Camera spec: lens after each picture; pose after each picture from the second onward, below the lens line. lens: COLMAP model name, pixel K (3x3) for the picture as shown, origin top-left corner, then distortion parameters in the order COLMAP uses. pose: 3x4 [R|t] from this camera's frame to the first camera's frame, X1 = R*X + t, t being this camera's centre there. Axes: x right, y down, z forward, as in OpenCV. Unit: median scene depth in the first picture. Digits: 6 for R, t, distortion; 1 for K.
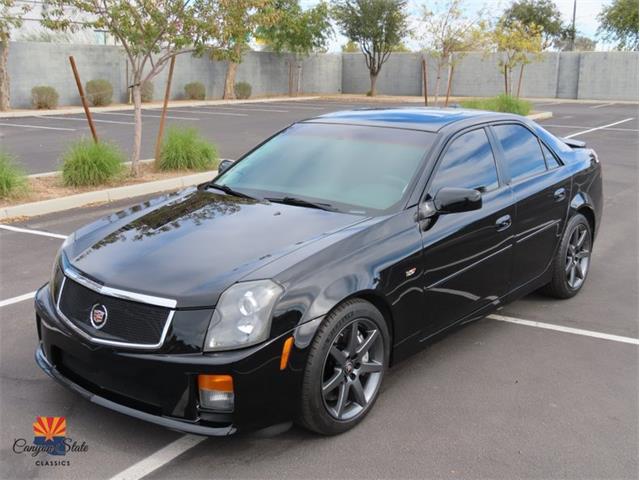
lens RADIAL K [[779.7, 0, 320.0], [0, 779.7, 240.0], [0, 0, 1]] dist [-0.011918, -0.013196]
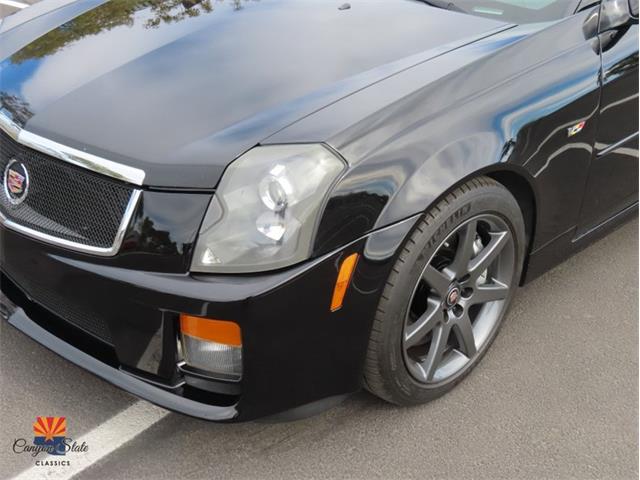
lens RADIAL K [[876.2, 0, 310.4], [0, 876.2, 240.8], [0, 0, 1]] dist [0.063283, 0.016694]
pose [[0.994073, 0.072823, -0.080714, -0.017400], [-0.051520, 0.969383, 0.240089, -0.024313], [0.095727, -0.234507, 0.967390, 0.379899]]
